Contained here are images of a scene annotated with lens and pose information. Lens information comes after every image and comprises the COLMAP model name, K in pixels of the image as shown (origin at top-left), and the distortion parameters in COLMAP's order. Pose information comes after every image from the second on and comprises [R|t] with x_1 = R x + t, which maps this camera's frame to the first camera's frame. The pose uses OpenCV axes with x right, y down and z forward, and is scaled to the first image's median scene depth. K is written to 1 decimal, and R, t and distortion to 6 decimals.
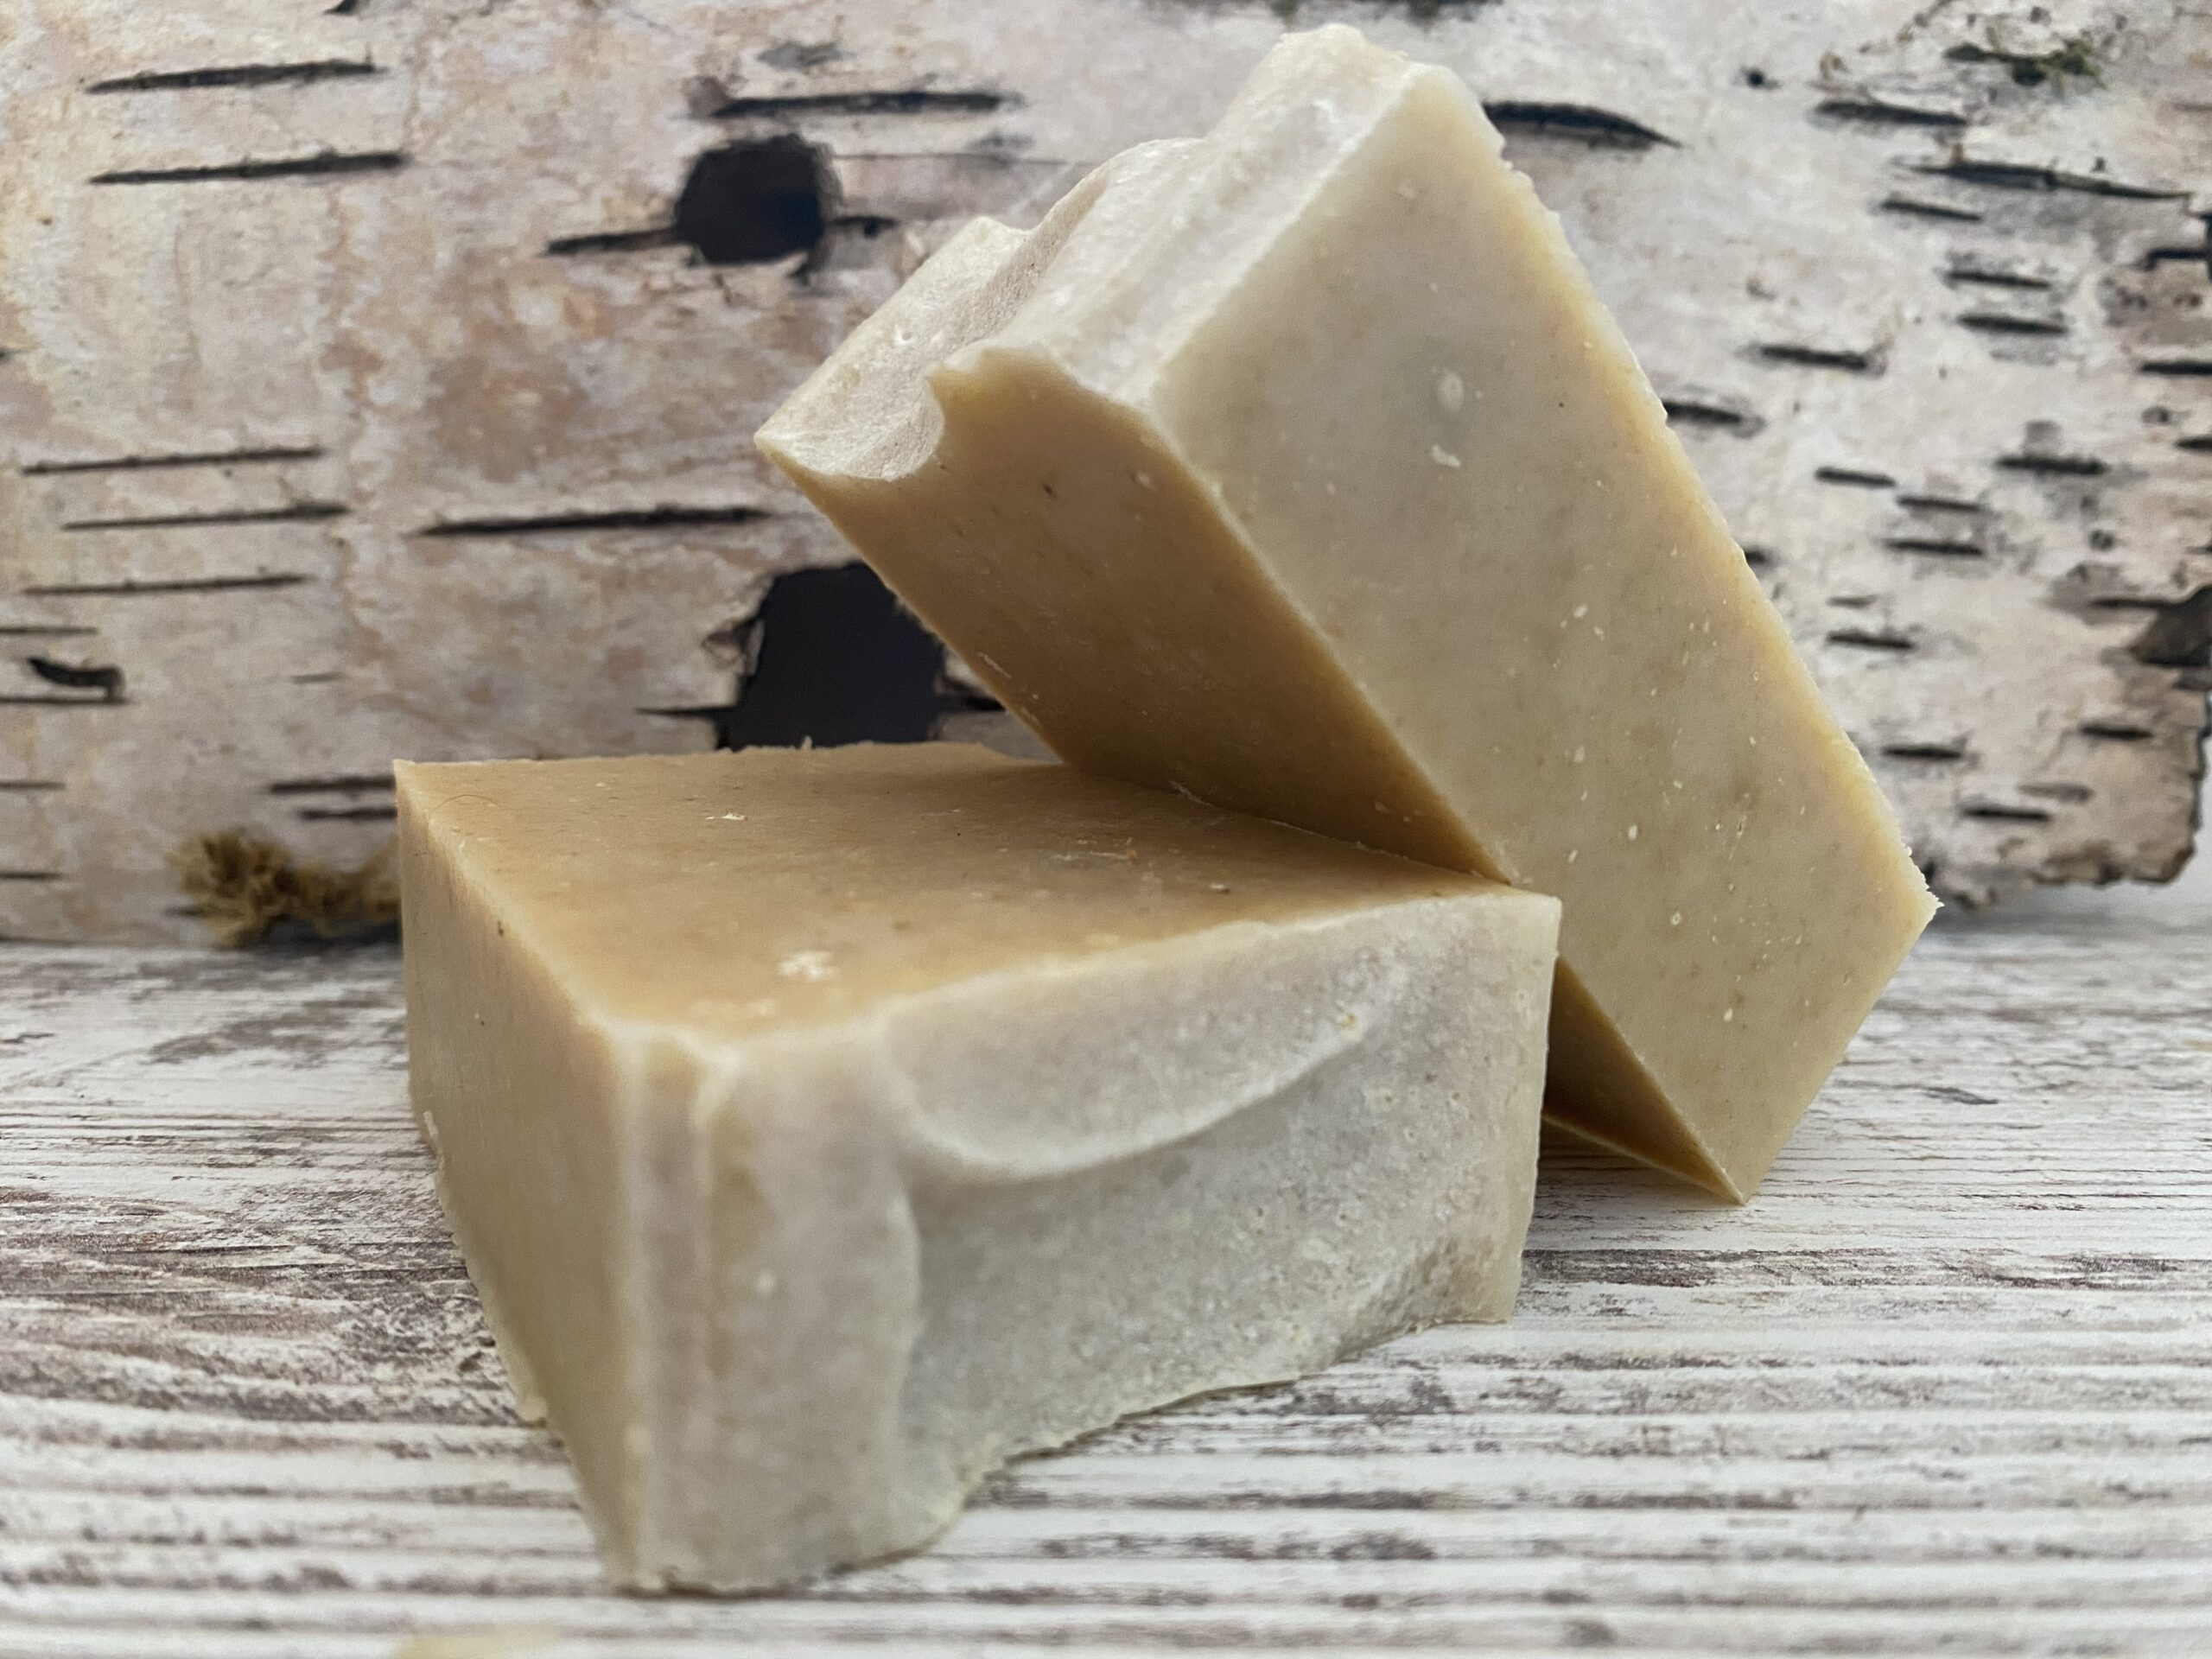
lens RADIAL K [[1703.2, 0, 1117.6], [0, 1703.2, 799.8], [0, 0, 1]] dist [-0.045296, 0.035768]
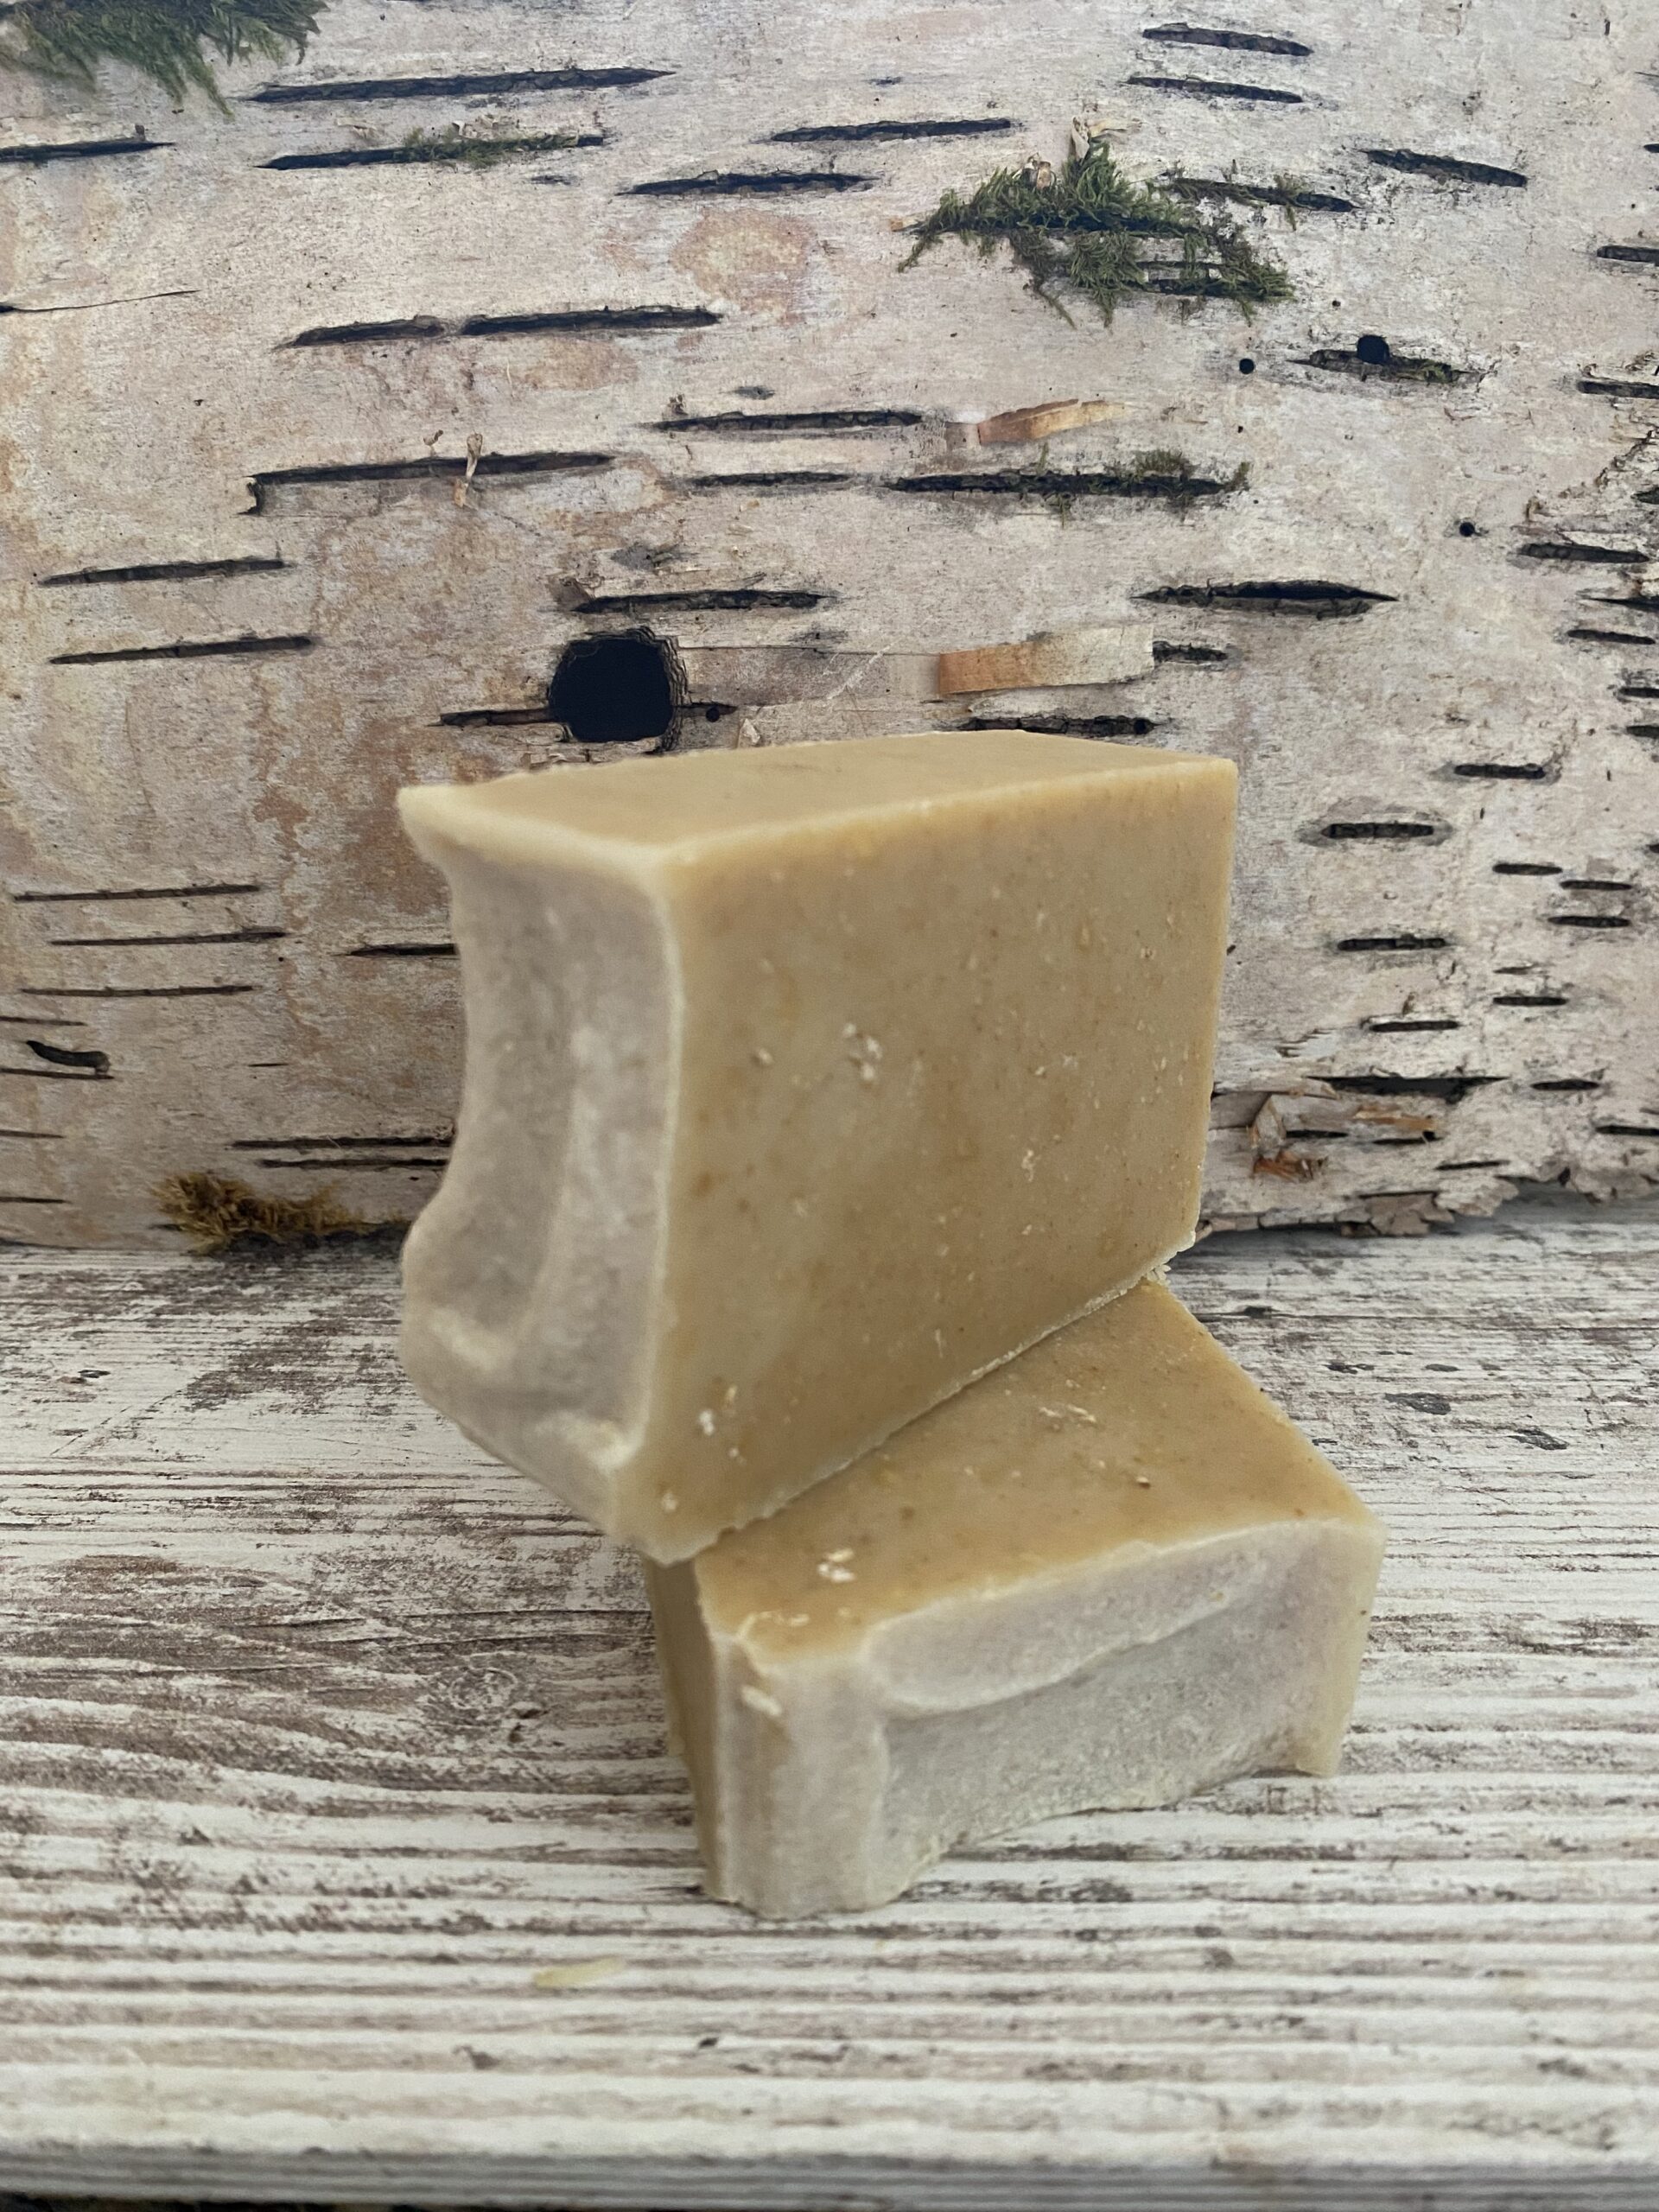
lens RADIAL K [[1654.3, 0, 876.0], [0, 1654.3, 1100.2], [0, 0, 1]] dist [-0.020516, -0.000795]
pose [[0.999986, 0.001068, 0.005091, -0.034736], [-0.002086, 0.978860, 0.204522, -0.304413], [-0.004765, -0.204530, 0.978849, -0.200234]]
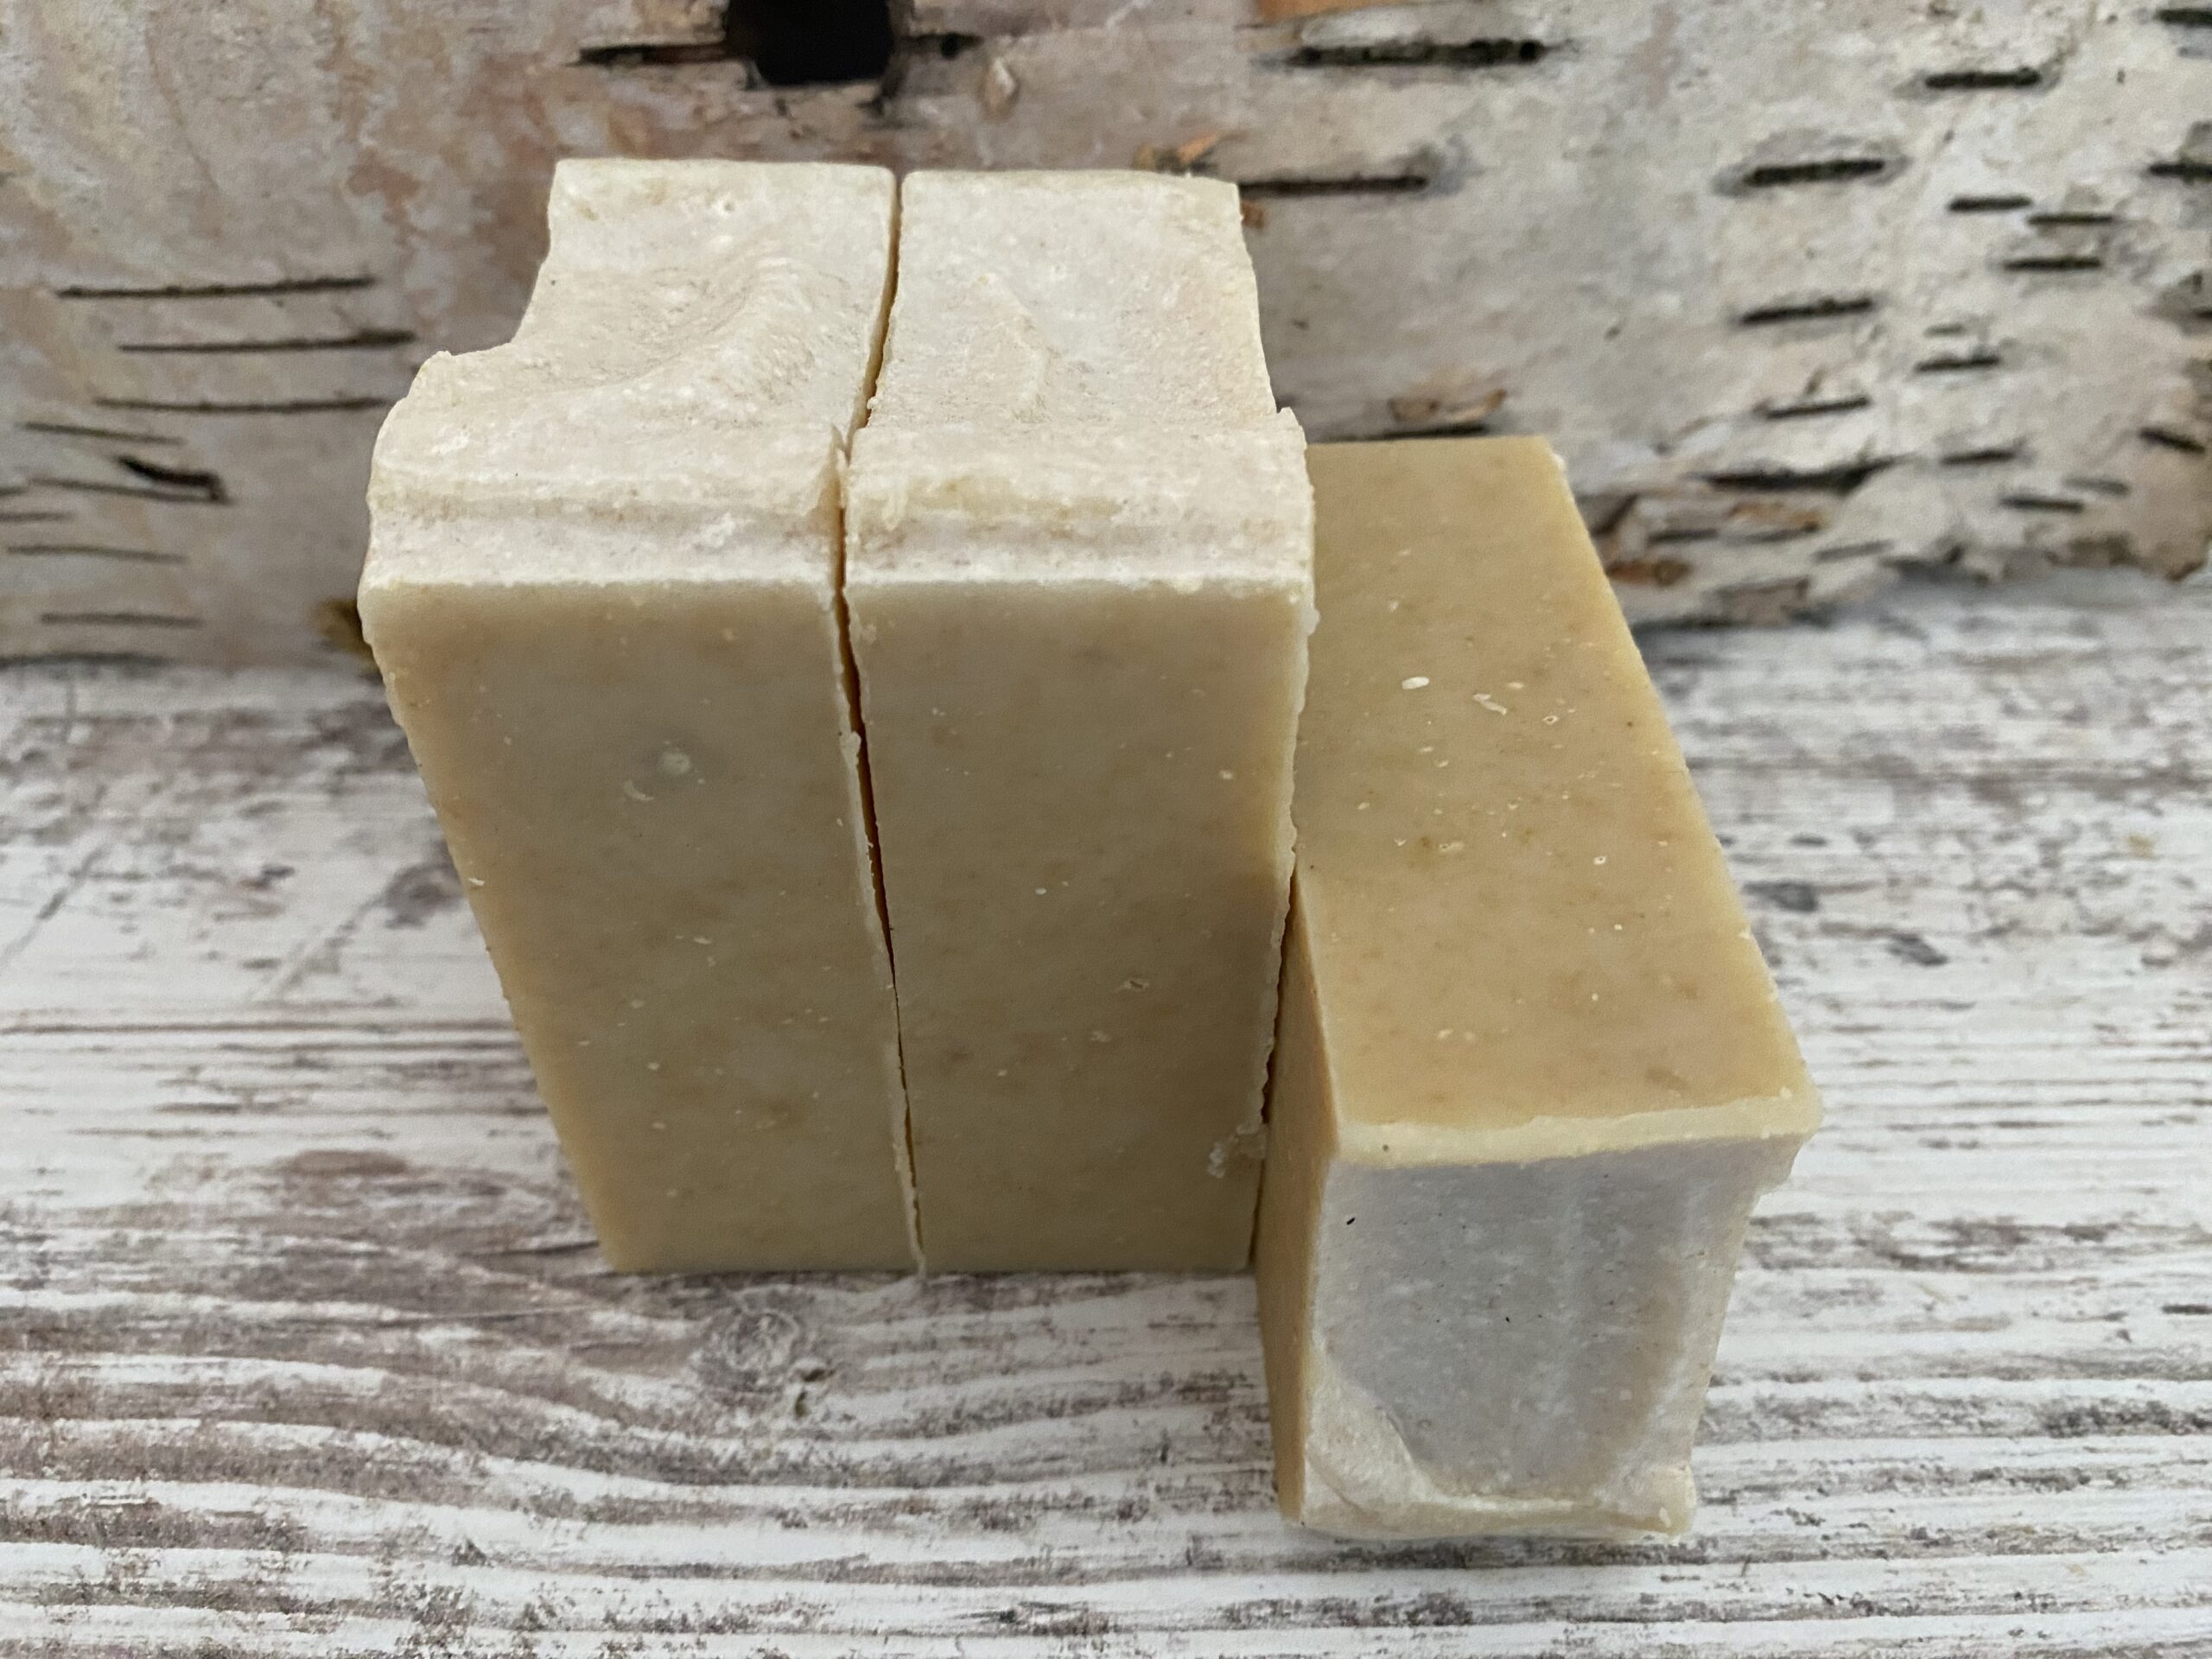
lens RADIAL K [[1678.1, 0, 1116.1], [0, 1678.1, 801.3], [0, 0, 1]] dist [-0.047103, 0.031920]
pose [[0.999889, -0.009805, 0.011220, -0.072213], [0.001884, 0.830142, 0.557548, -0.488296], [-0.014781, -0.557465, 0.830069, 0.064592]]
